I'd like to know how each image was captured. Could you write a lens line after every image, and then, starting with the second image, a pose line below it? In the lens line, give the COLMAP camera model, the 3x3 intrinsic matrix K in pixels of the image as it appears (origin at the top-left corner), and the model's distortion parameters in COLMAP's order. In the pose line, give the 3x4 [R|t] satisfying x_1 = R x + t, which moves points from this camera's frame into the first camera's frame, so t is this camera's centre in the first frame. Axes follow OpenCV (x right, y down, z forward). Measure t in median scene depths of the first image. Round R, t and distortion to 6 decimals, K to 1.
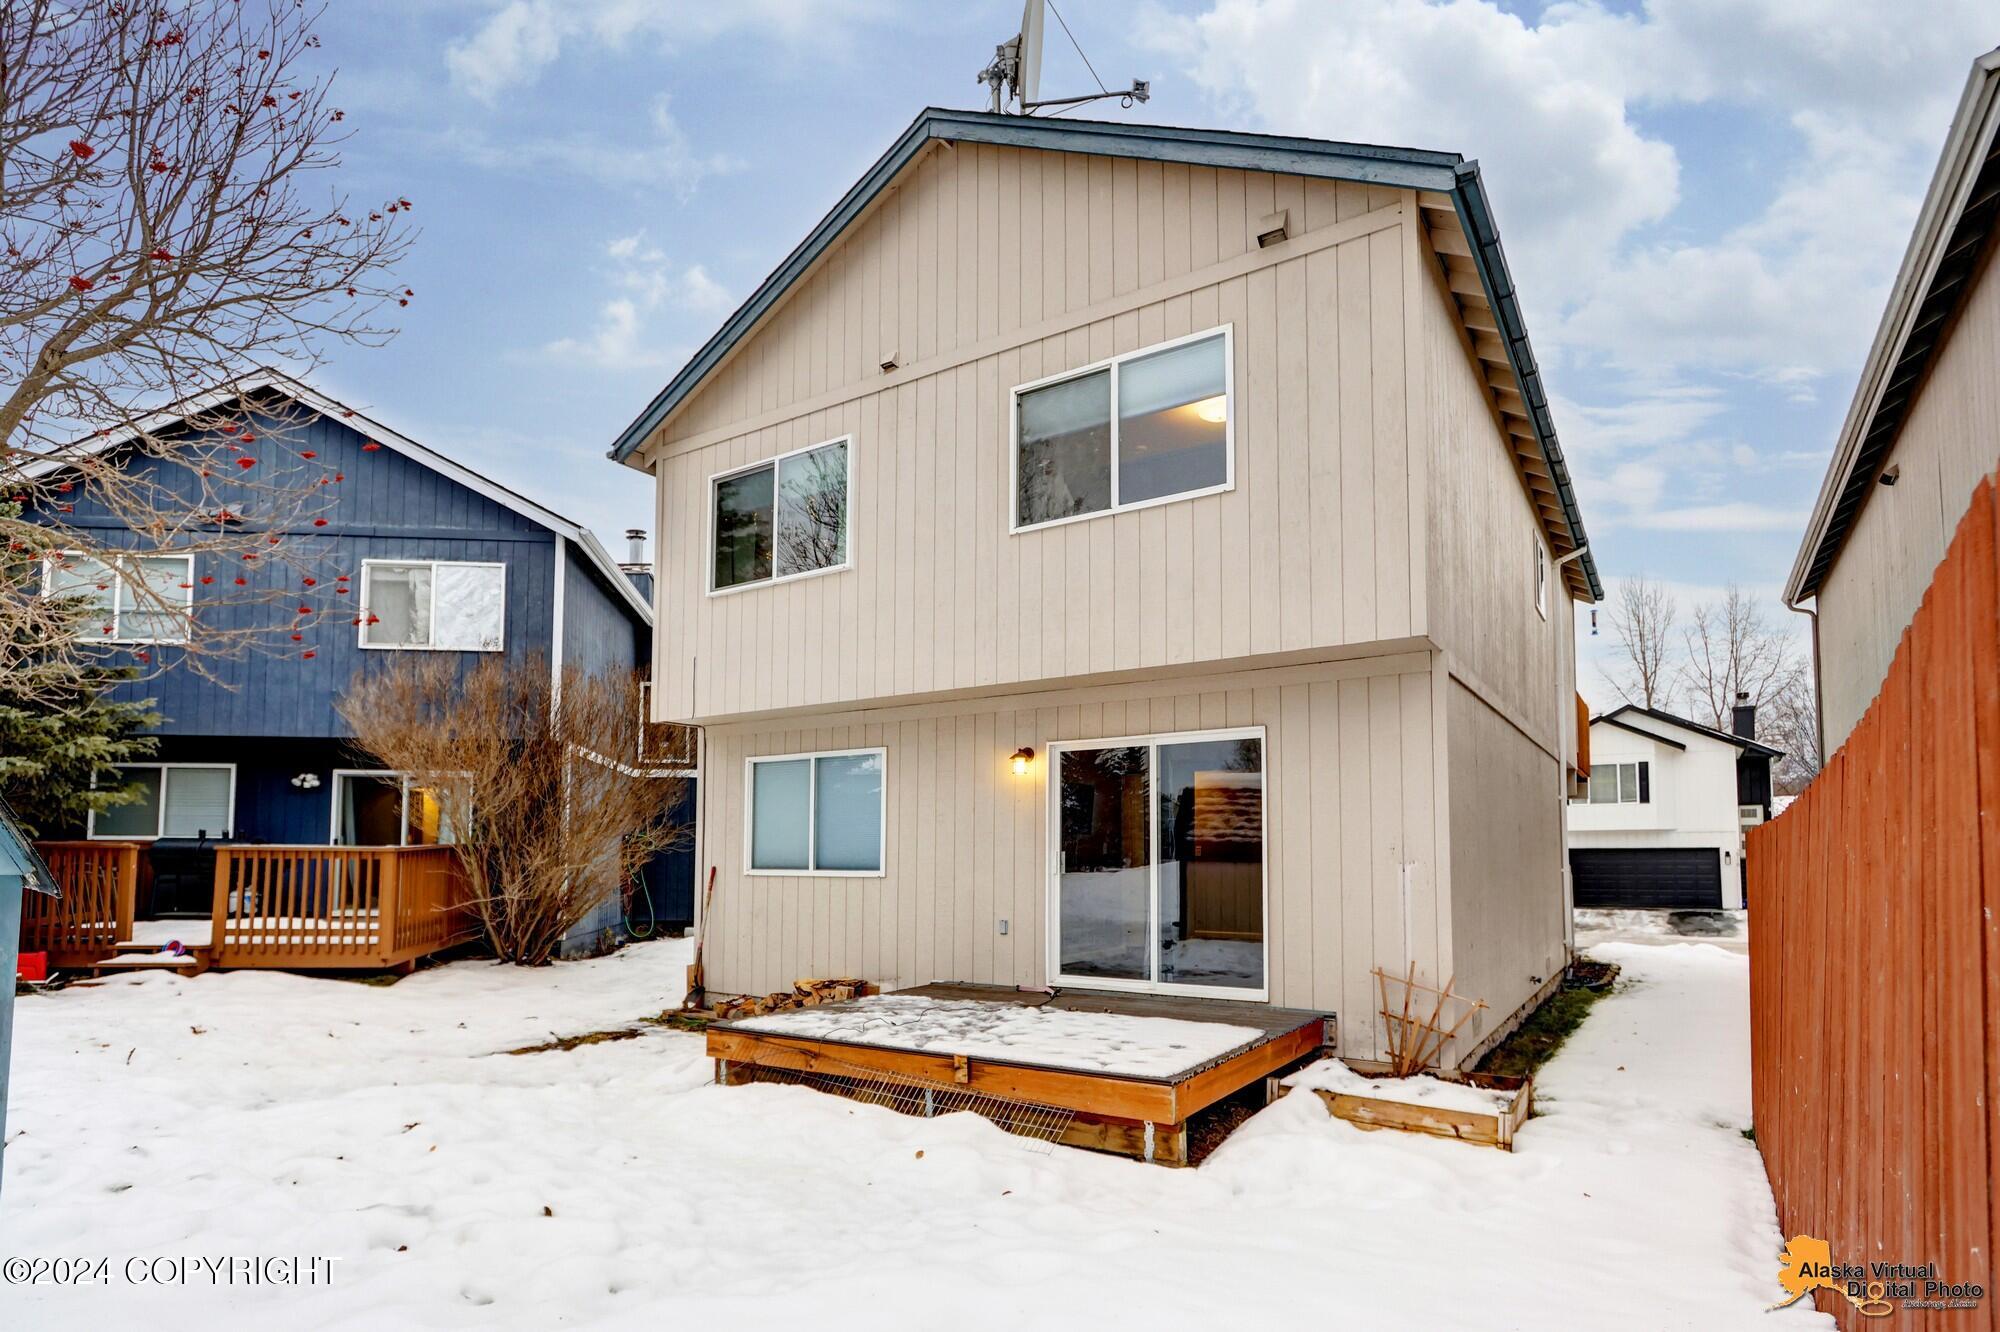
lens RADIAL K [[1039.2, 0, 1000.0], [0, 1039.2, 666.0], [0, 0, 1]] dist [-0.000771, -0.000142]
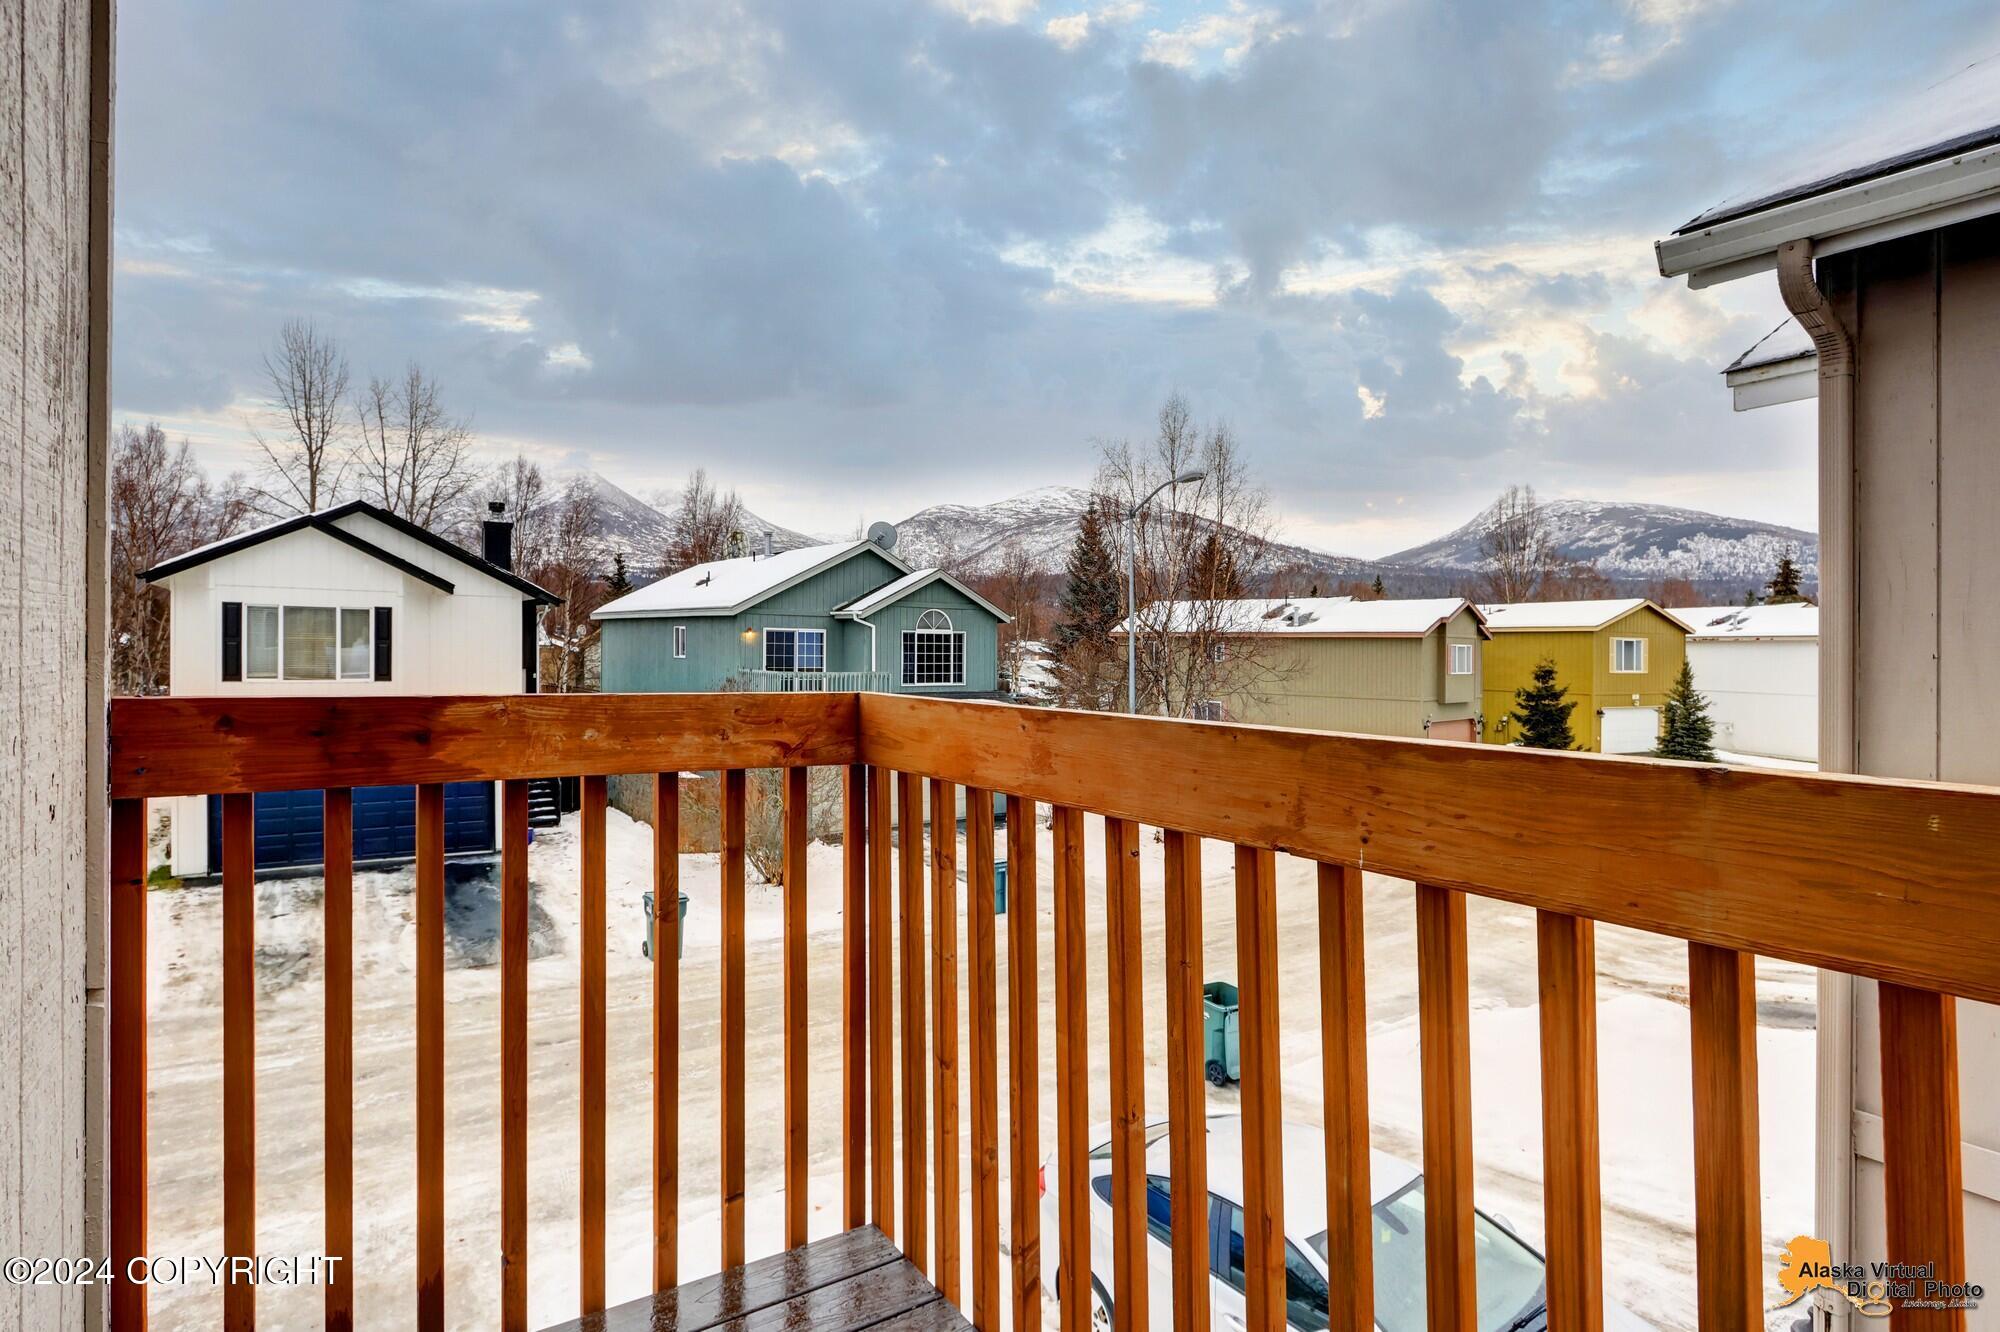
lens RADIAL K [[1039.2, 0, 1000.0], [0, 1039.2, 666.0], [0, 0, 1]] dist [-0.000771, -0.000142]
pose [[0.385687, -0.007556, 0.922599, 0.089221], [-0.186926, 0.978588, 0.086158, 0.004392], [-0.903495, -0.205688, 0.376017, 0.189319]]
